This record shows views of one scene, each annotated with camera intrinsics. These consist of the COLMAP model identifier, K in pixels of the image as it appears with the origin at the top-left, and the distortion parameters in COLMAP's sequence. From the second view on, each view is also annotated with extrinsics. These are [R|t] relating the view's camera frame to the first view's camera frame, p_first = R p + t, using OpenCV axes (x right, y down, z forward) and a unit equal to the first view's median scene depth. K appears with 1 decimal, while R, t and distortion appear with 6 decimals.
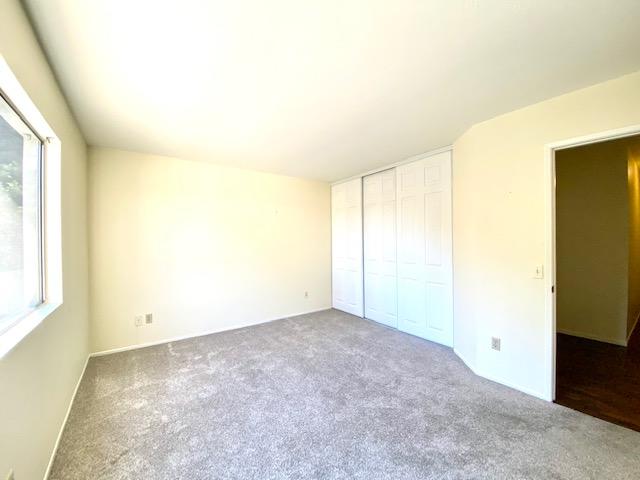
lens RADIAL K [[259.9, 0, 320.0], [0, 259.9, 240.0], [0, 0, 1]] dist [0.039158, -0.029641]
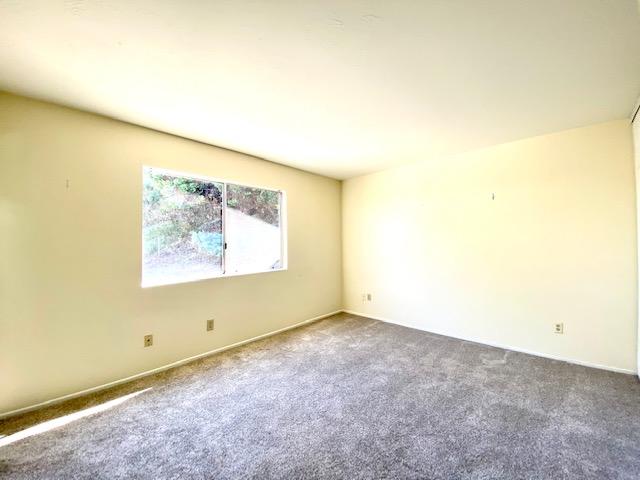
lens RADIAL K [[259.9, 0, 320.0], [0, 259.9, 240.0], [0, 0, 1]] dist [0.039158, -0.029641]
pose [[0.192626, -0.002649, -0.981269, 0.620837], [0.013102, 0.999914, -0.000127, 0.002505], [0.981185, -0.012832, 0.192645, 0.506581]]
